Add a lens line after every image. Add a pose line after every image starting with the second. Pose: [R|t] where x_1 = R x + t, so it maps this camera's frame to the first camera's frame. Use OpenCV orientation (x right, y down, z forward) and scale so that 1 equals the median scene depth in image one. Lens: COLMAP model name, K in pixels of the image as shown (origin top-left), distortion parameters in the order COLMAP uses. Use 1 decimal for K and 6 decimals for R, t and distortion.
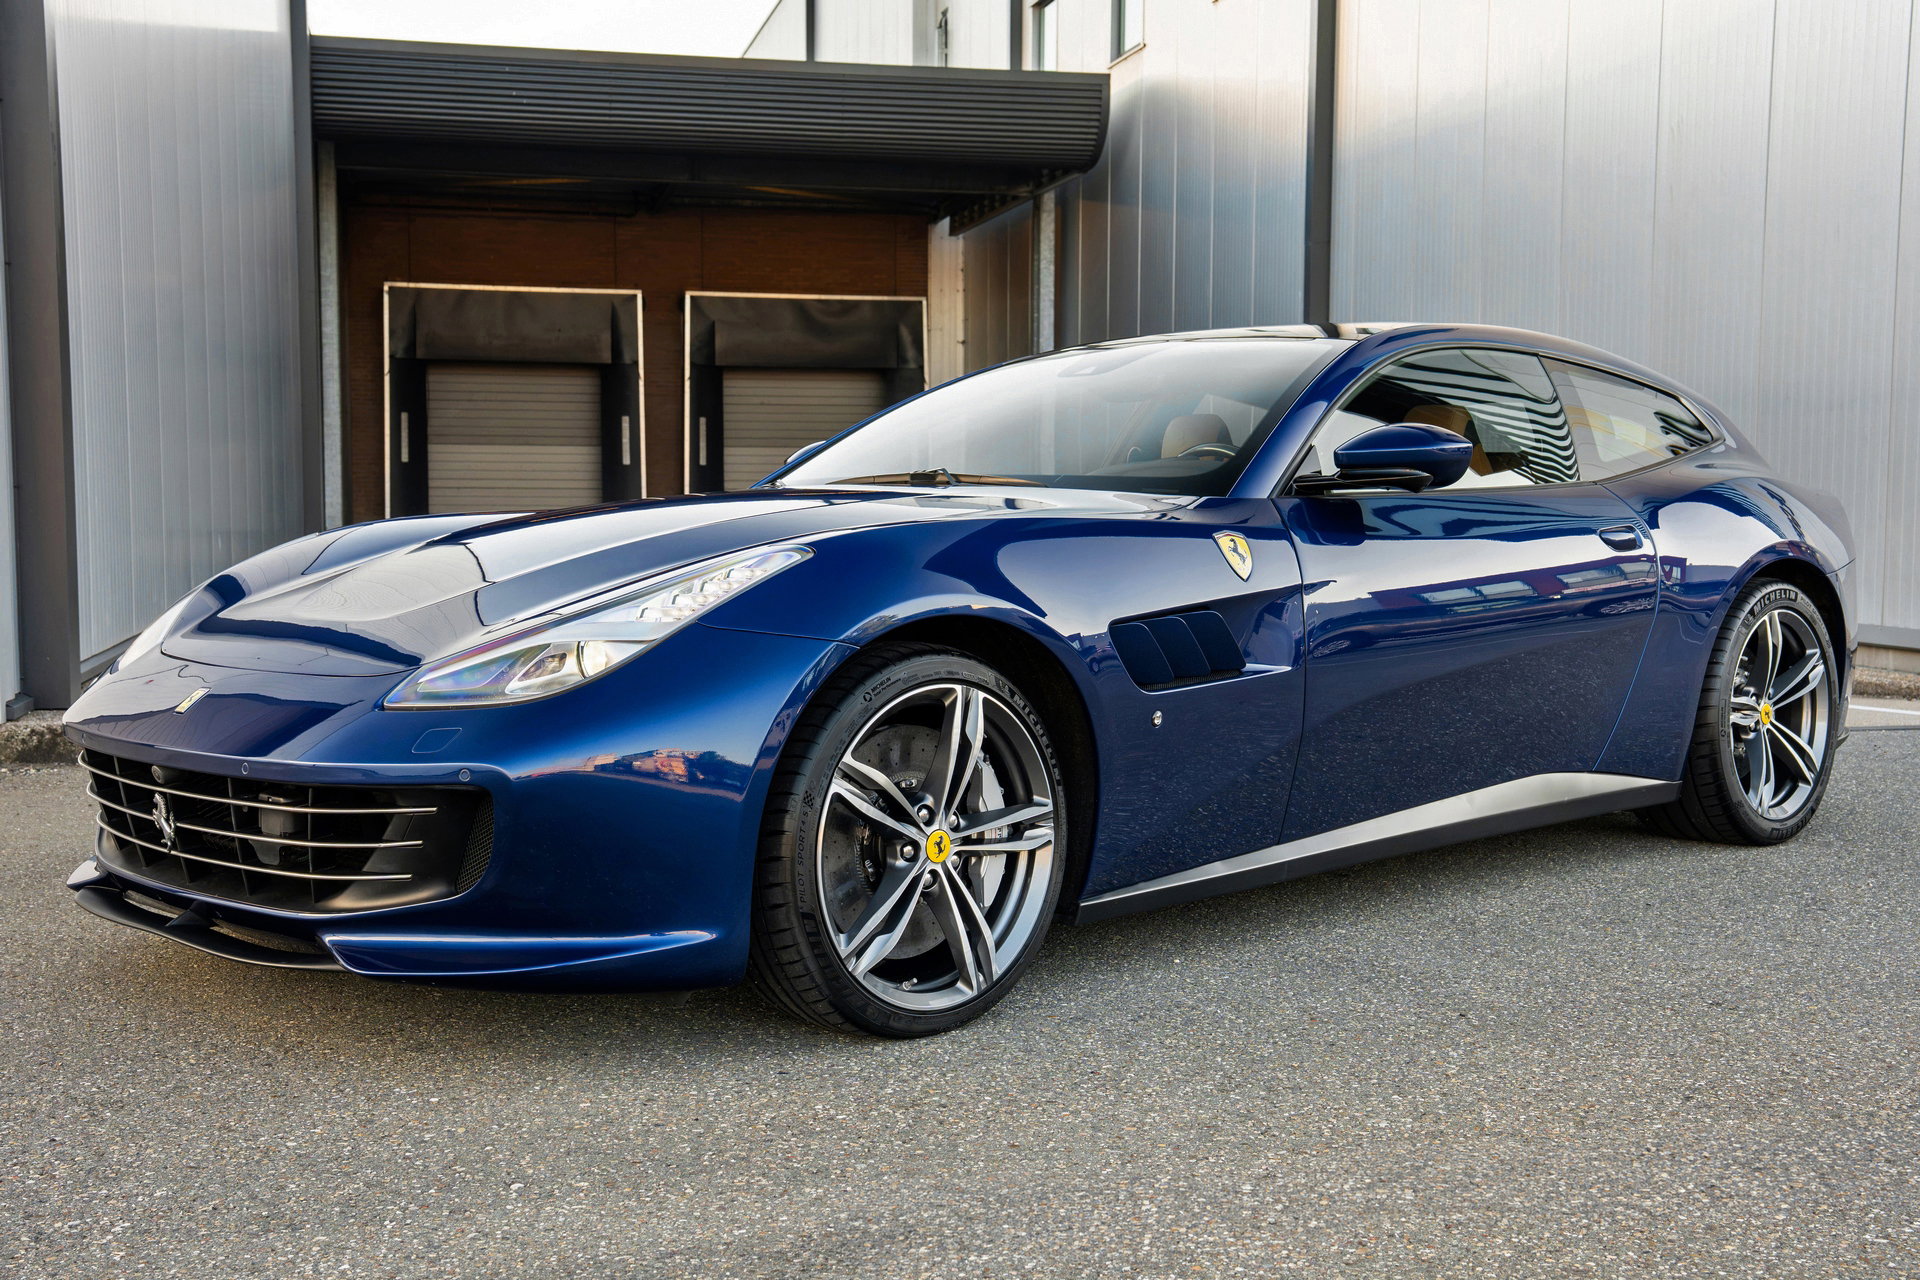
lens RADIAL K [[2243.5, 0, 954.1], [0, 2243.5, 617.4], [0, 0, 1]] dist [0.075683, 0.082613]
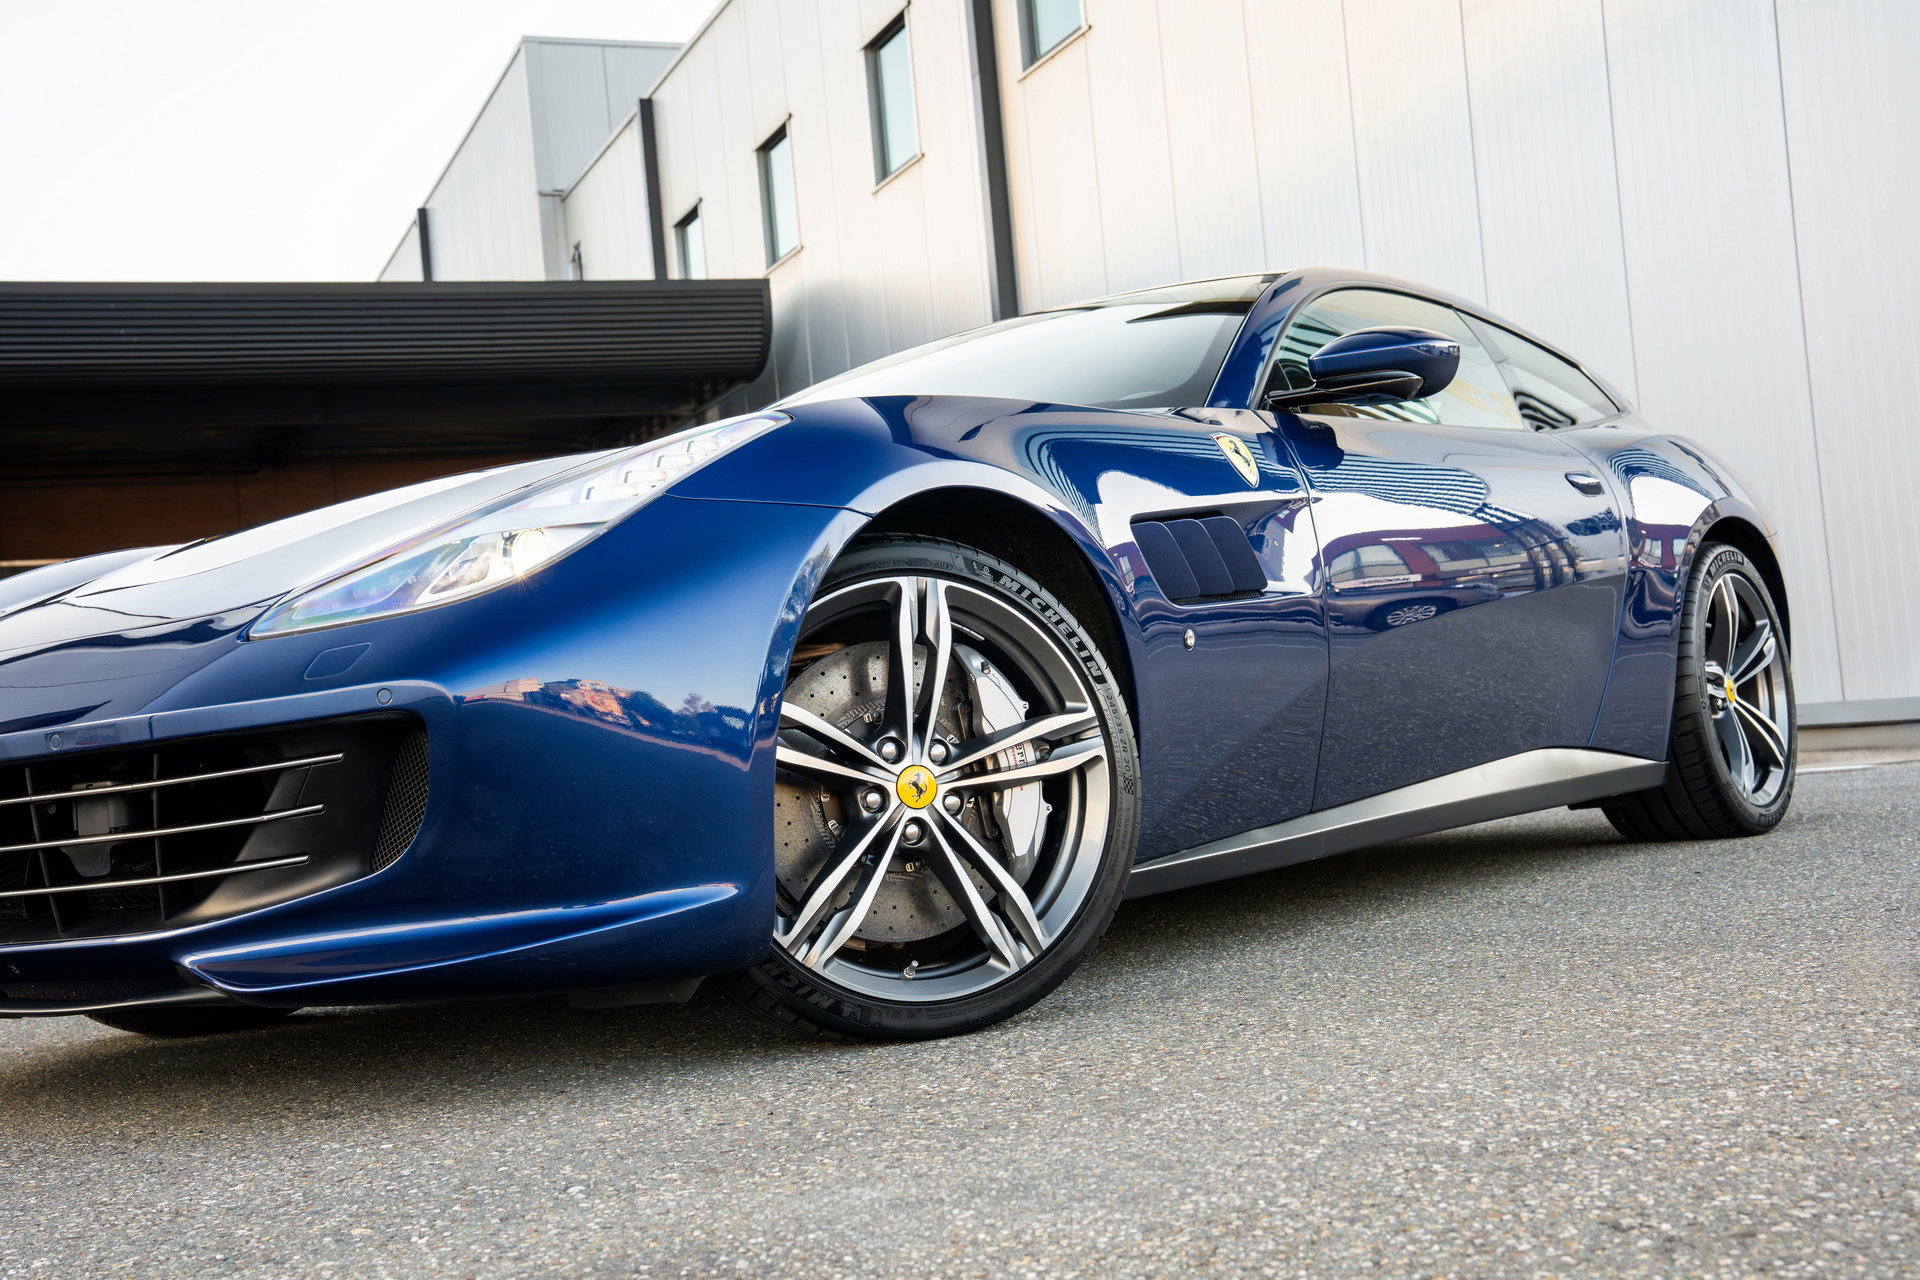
lens RADIAL K [[2320.8, 0, 960.0], [0, 2320.8, 640.0], [0, 0, 1]] dist [0.081851, -0.011686]
pose [[0.982869, -0.086216, 0.162895, -0.094201], [0.104586, 0.988658, -0.107779, 0.092776], [-0.151755, 0.122969, 0.980739, 0.136063]]
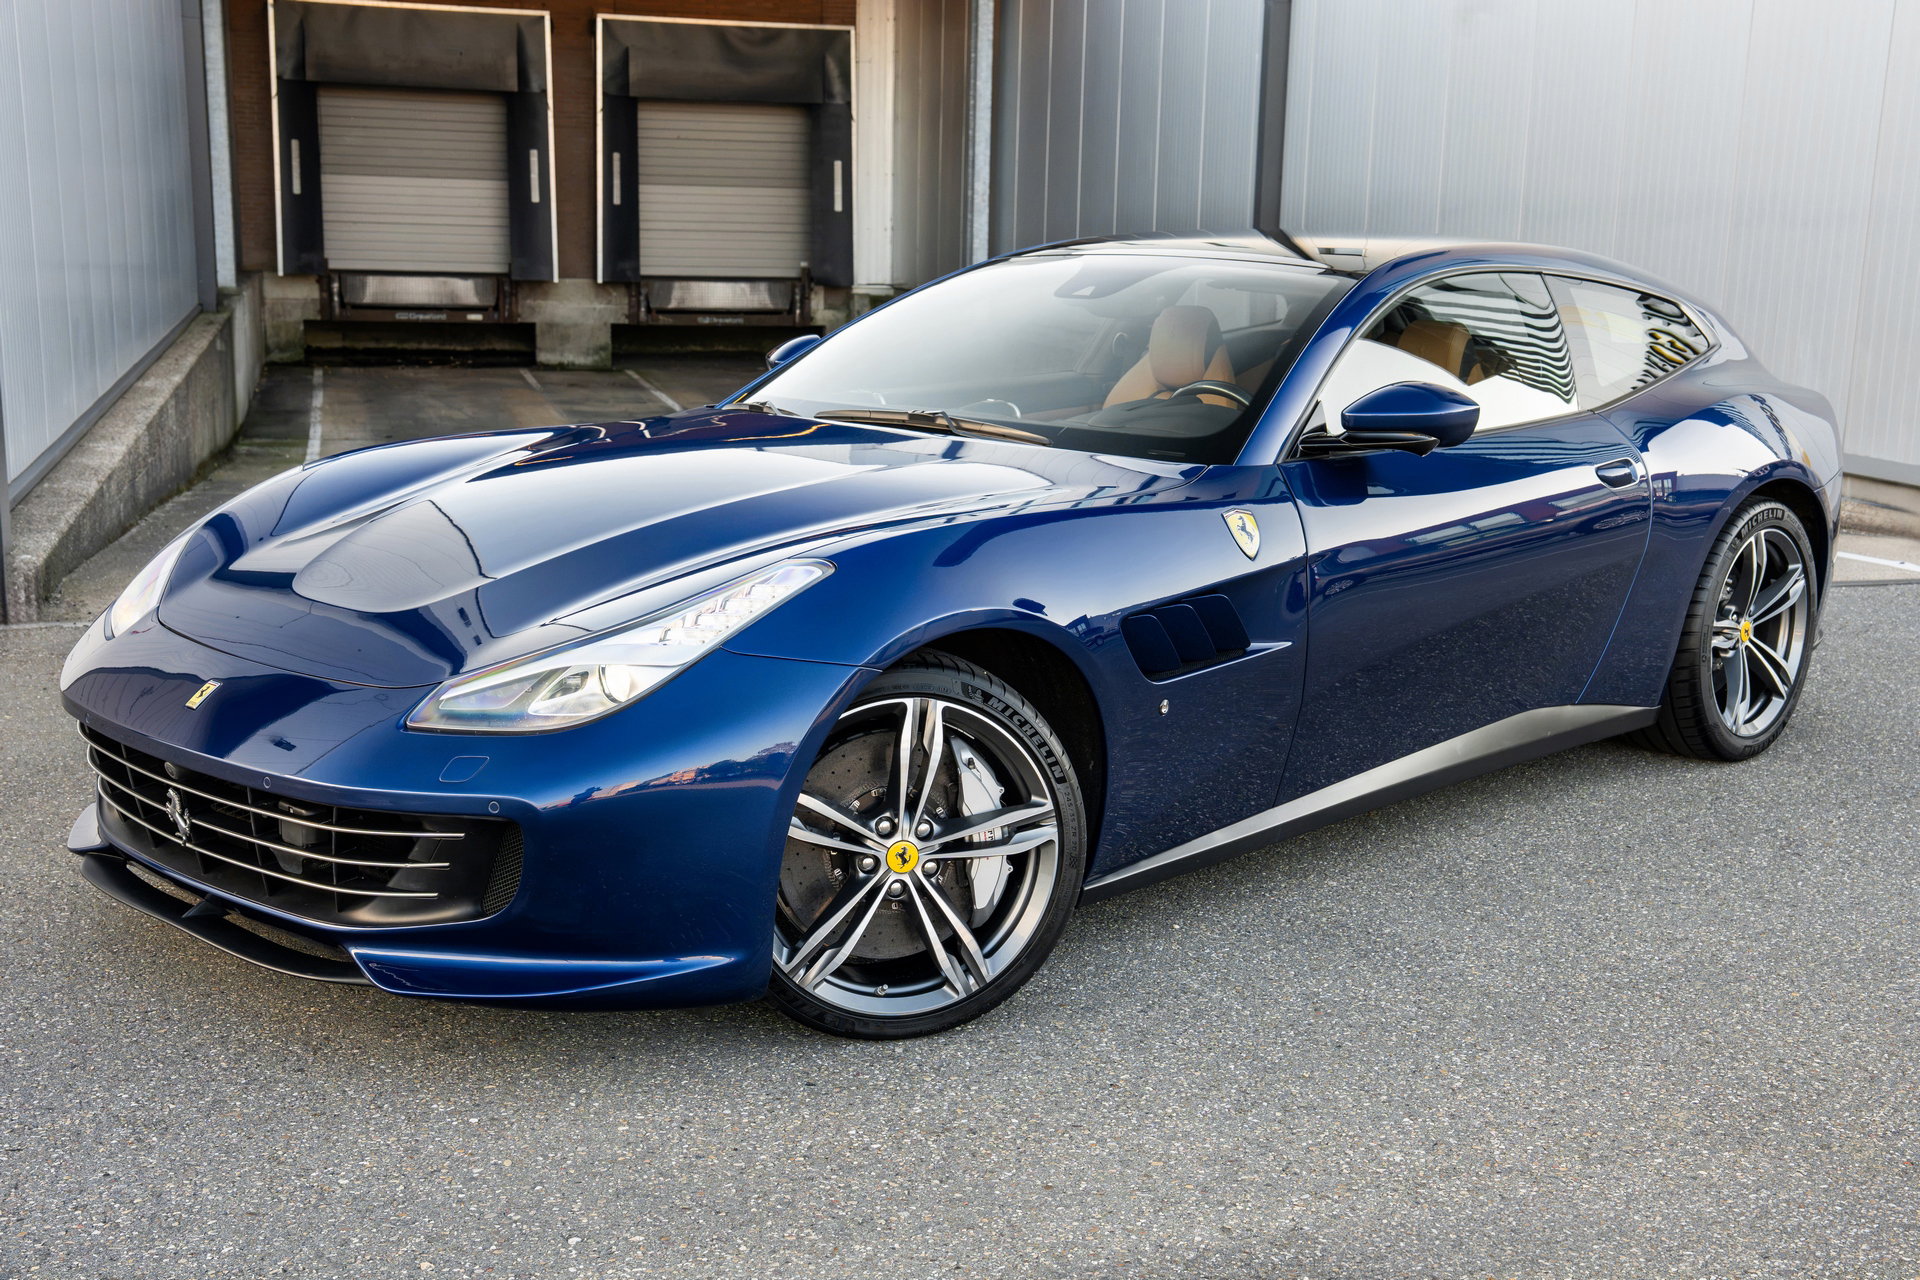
lens RADIAL K [[2318.3, 0, 960.0], [0, 2318.3, 640.0], [0, 0, 1]] dist [0.095585, 0.062567]
pose [[0.999088, 0.010619, 0.041359, -0.033459], [-0.015897, 0.991457, 0.129461, -0.084465], [-0.039631, -0.130001, 0.990722, -0.016294]]
